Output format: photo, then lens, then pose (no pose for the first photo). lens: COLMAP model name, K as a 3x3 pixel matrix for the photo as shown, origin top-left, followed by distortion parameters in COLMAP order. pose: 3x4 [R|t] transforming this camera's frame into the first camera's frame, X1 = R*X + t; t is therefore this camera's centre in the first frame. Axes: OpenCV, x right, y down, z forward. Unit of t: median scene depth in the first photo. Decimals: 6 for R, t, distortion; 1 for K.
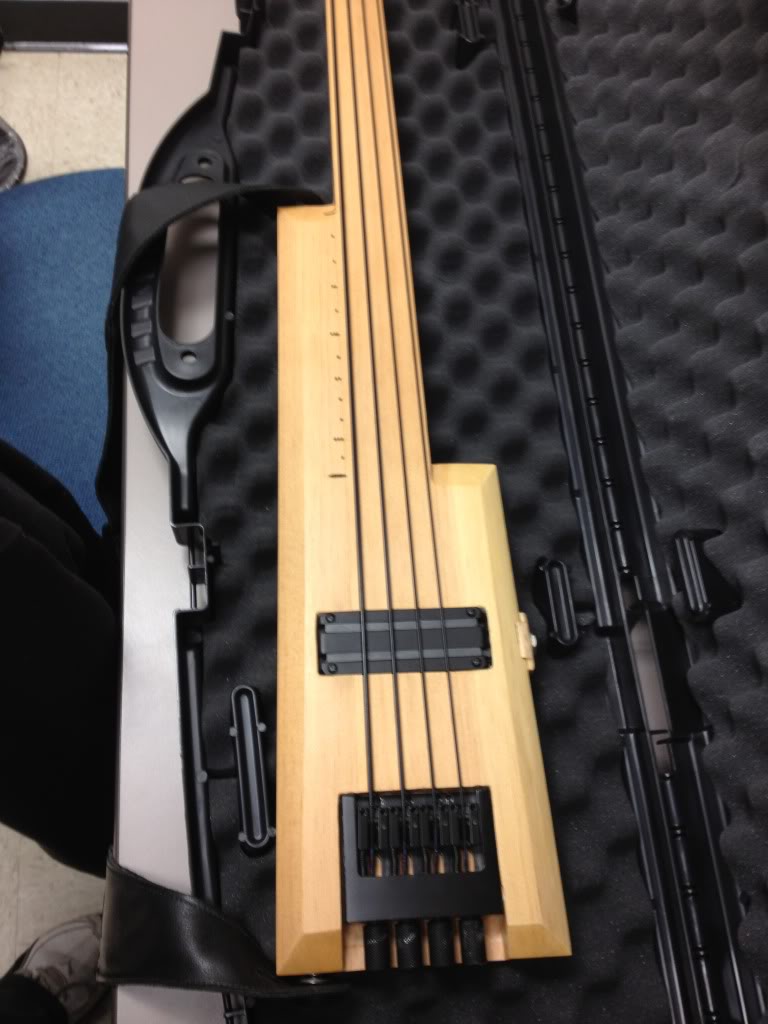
lens RADIAL K [[1036.4, 0, 384.0], [0, 1036.4, 512.0], [0, 0, 1]] dist [0.145896, -0.336137]
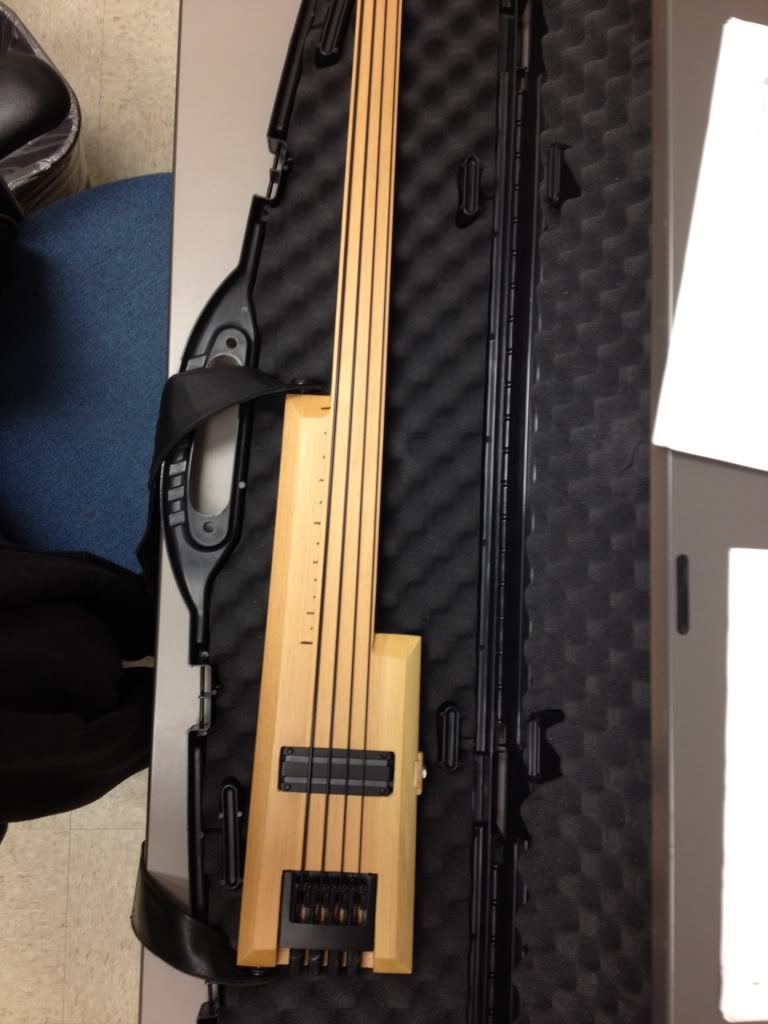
lens RADIAL K [[1036.4, 0, 384.0], [0, 1036.4, 512.0], [0, 0, 1]] dist [0.145896, -0.336137]
pose [[0.992820, 0.117522, -0.022315, 0.076373], [-0.101182, 0.924540, 0.367408, -0.782345], [0.063810, -0.362512, 0.929792, -0.268172]]
